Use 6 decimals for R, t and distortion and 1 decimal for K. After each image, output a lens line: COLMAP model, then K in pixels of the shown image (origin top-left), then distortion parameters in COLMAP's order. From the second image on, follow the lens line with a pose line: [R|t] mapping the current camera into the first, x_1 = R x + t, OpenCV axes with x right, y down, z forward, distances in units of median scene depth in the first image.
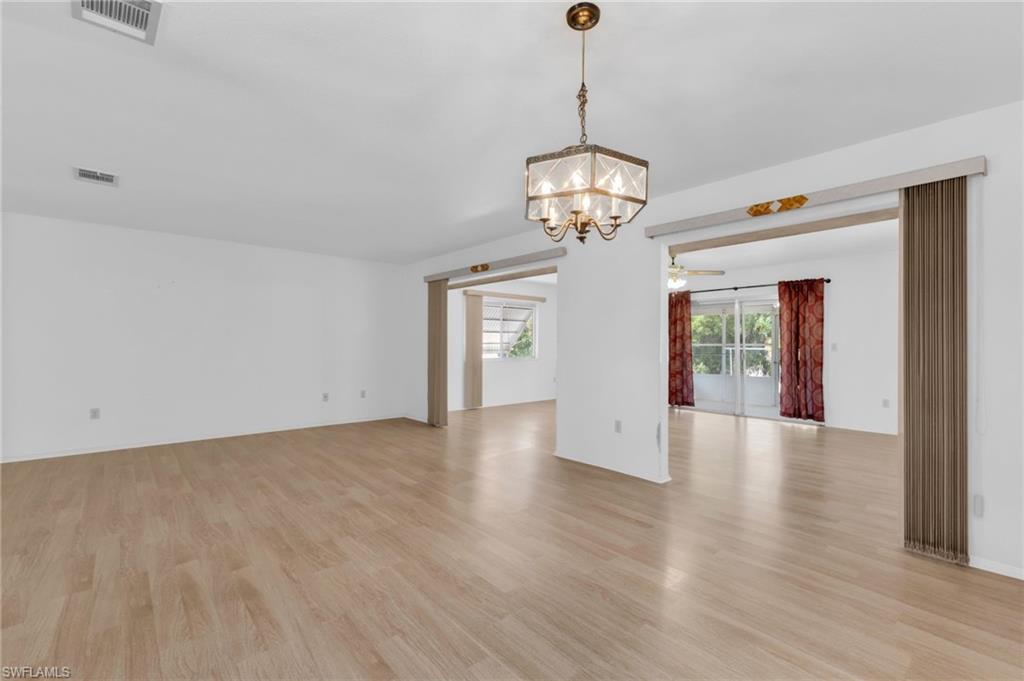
lens RADIAL K [[445.3, 0, 525.7], [0, 445.3, 342.0], [0, 0, 1]] dist [0.010111, -0.001201]
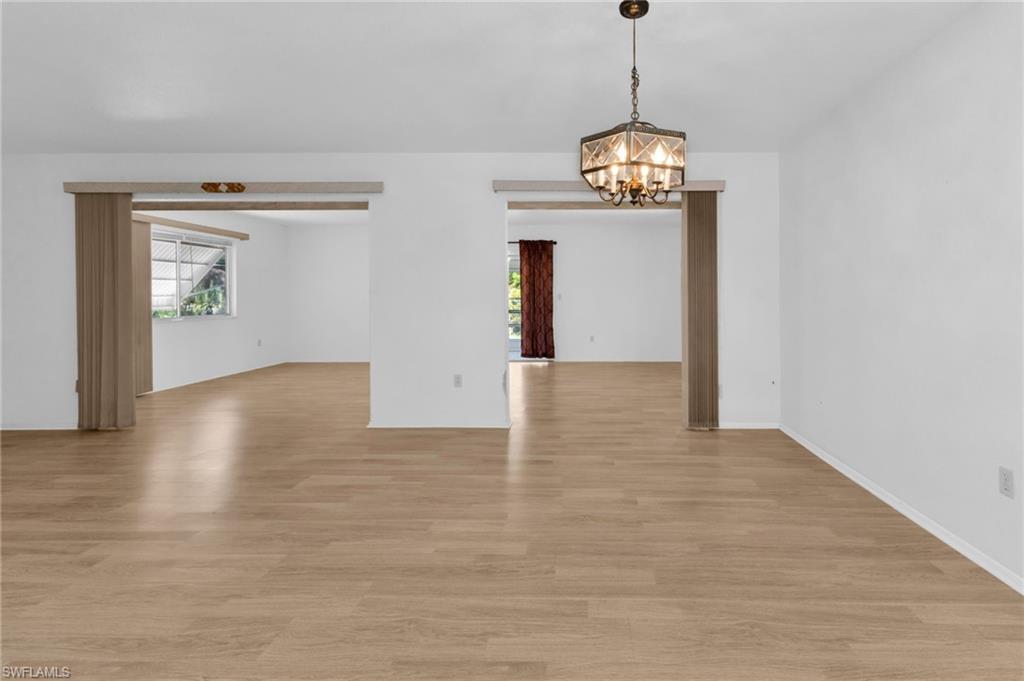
lens RADIAL K [[461.5, 0, 580.0], [0, 461.5, 323.6], [0, 0, 1]] dist [0.008507, 0.002014]
pose [[0.683671, -0.051401, 0.727978, -0.220500], [0.001763, 0.997630, 0.068785, -0.003561], [-0.729789, -0.045743, 0.682141, 0.080767]]
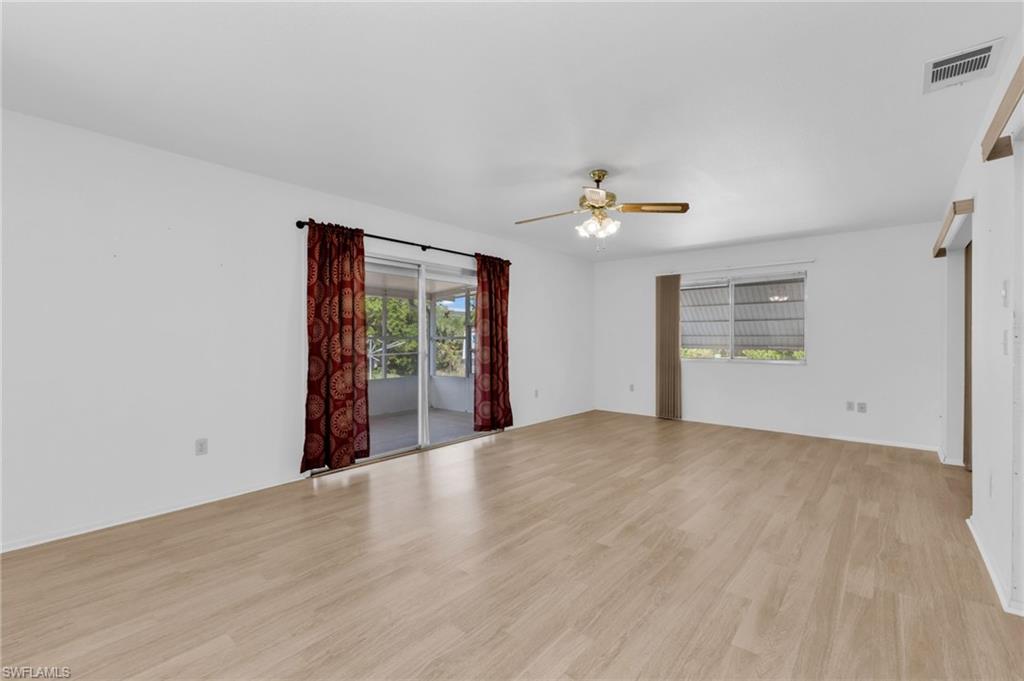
lens RADIAL K [[445.3, 0, 509.7], [0, 445.3, 339.2], [0, 0, 1]] dist [0.010111, -0.001201]
pose [[-0.121282, -0.006030, 0.992600, -0.204087], [-0.007079, 0.999961, 0.005210, 0.005319], [-0.992593, -0.006394, -0.121320, 1.155544]]
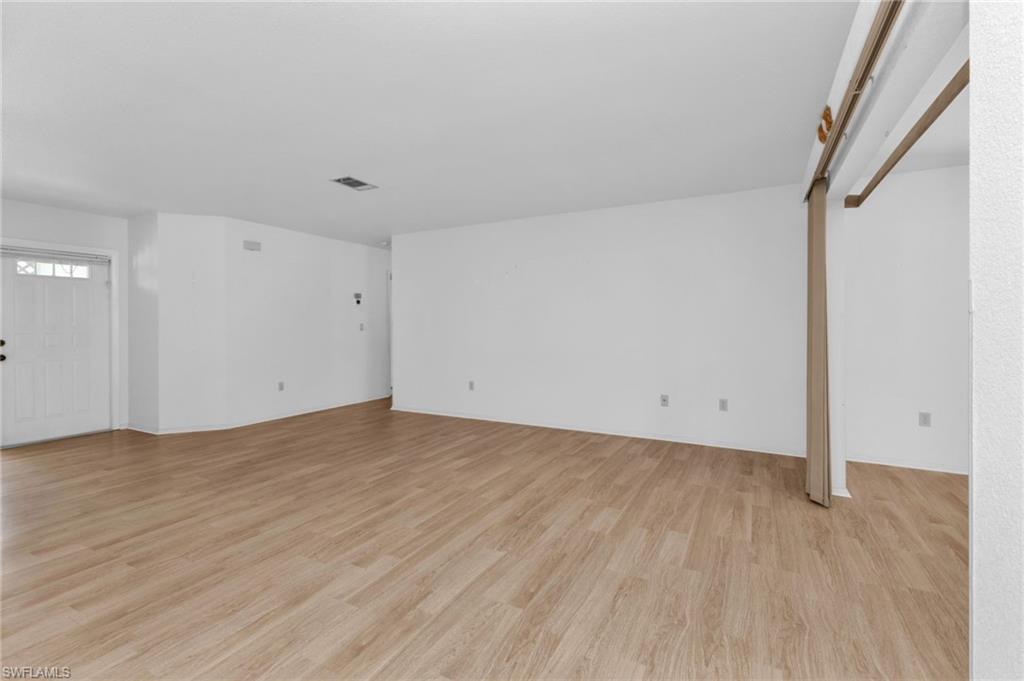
lens RADIAL K [[445.3, 0, 521.3], [0, 445.3, 332.3], [0, 0, 1]] dist [0.010111, -0.001201]
pose [[0.347425, 0.016886, -0.937556, 0.147804], [0.003826, 0.999804, 0.019425, -0.003449], [0.937700, -0.010336, 0.347292, 0.543439]]
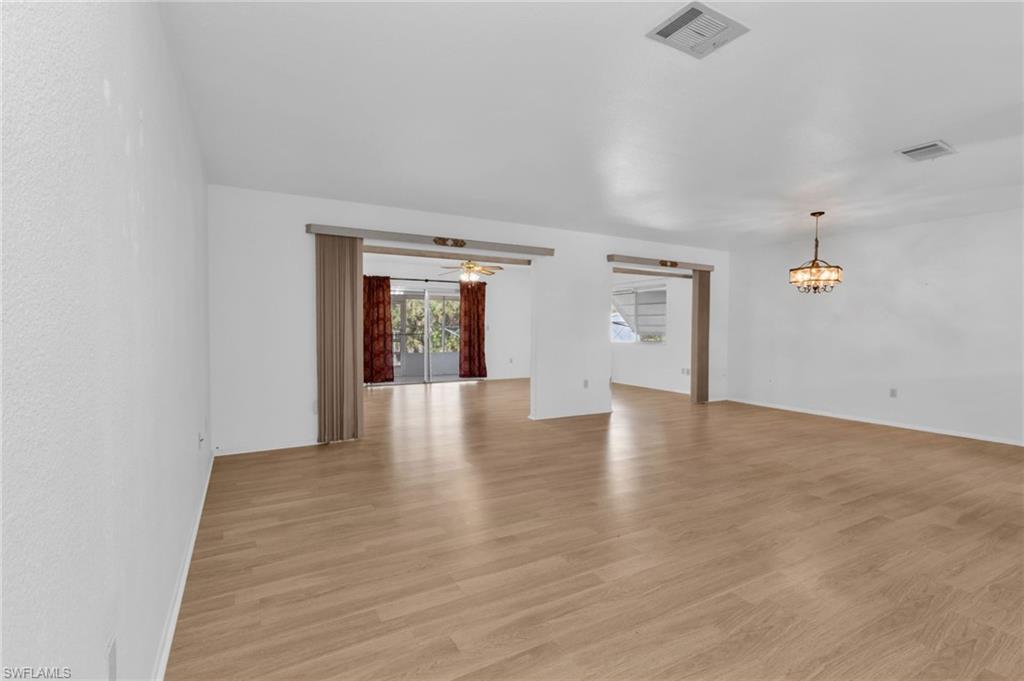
lens RADIAL K [[461.5, 0, 501.4], [0, 461.5, 327.4], [0, 0, 1]] dist [0.008507, 0.002014]
pose [[0.243521, -0.003910, 0.969888, -0.861888], [-0.009711, 0.999932, 0.006469, -0.000768], [-0.969847, -0.010994, 0.243467, 0.589685]]
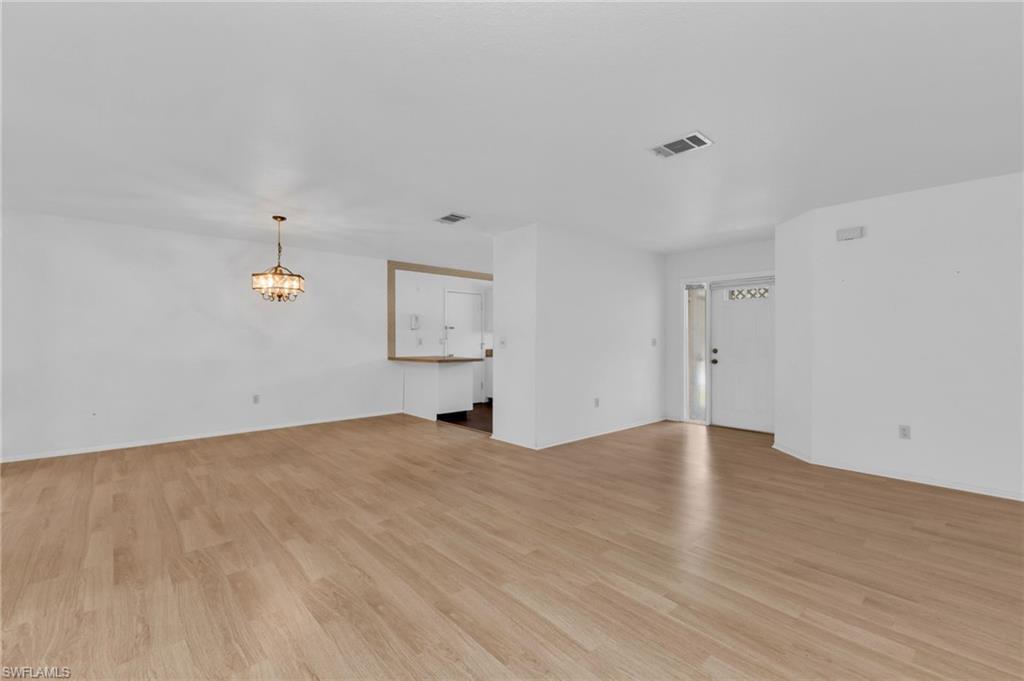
lens RADIAL K [[461.5, 0, 523.8], [0, 461.5, 336.7], [0, 0, 1]] dist [0.008507, 0.002014]
pose [[-0.999999, -0.001388, -0.001036, -0.361486], [-0.001387, 0.999998, -0.001130, -0.002183], [0.001037, -0.001129, -0.999999, 1.014078]]
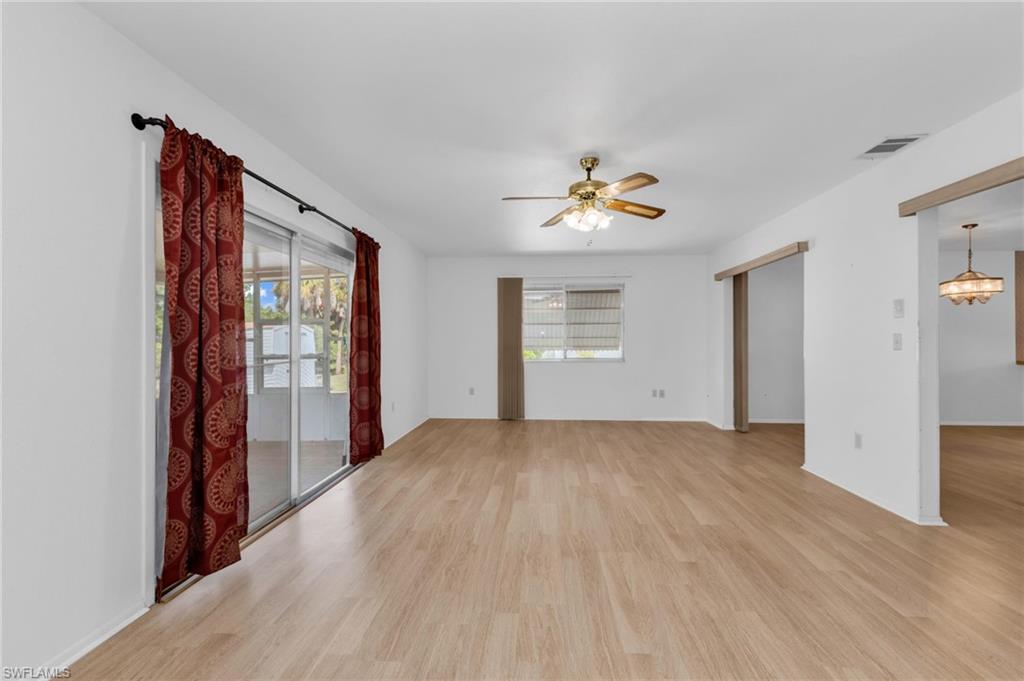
lens RADIAL K [[445.3, 0, 513.3], [0, 445.3, 342.2], [0, 0, 1]] dist [0.010111, -0.001201]
pose [[-0.693534, -0.005639, 0.720402, 0.022684], [-0.004626, 0.999984, 0.003374, 0.007429], [-0.720409, -0.000993, -0.693549, 1.393596]]
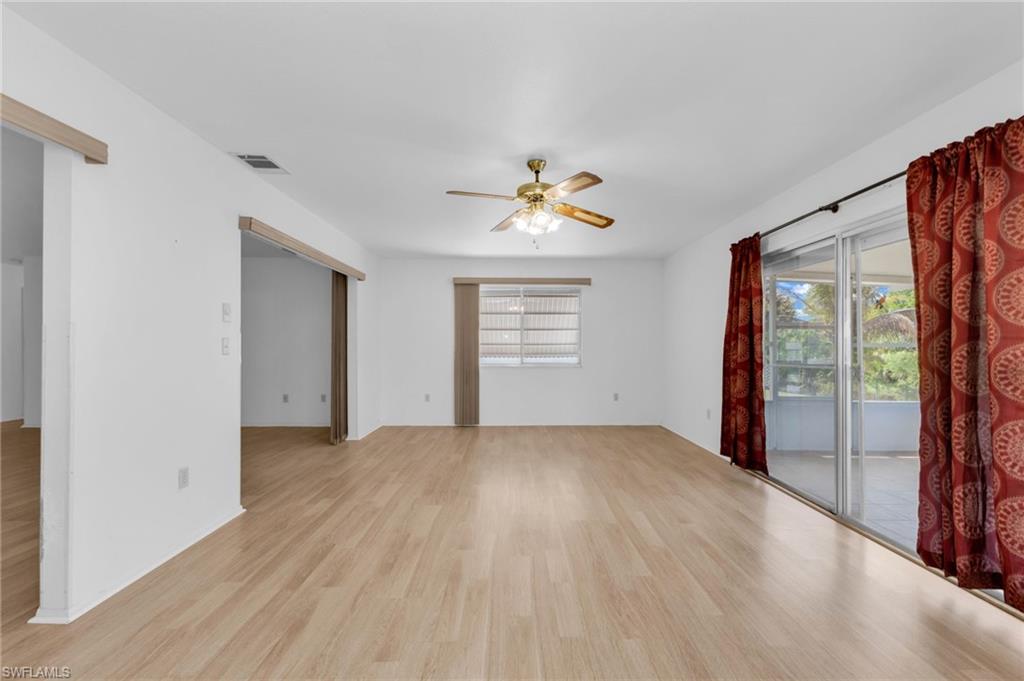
lens RADIAL K [[445.3, 0, 511.9], [0, 445.3, 344.6], [0, 0, 1]] dist [0.010111, -0.001201]
pose [[0.740557, -0.003390, -0.671985, 0.639147], [0.004064, 0.999992, -0.000566, 0.005988], [0.671981, -0.002311, 0.740565, 0.595405]]
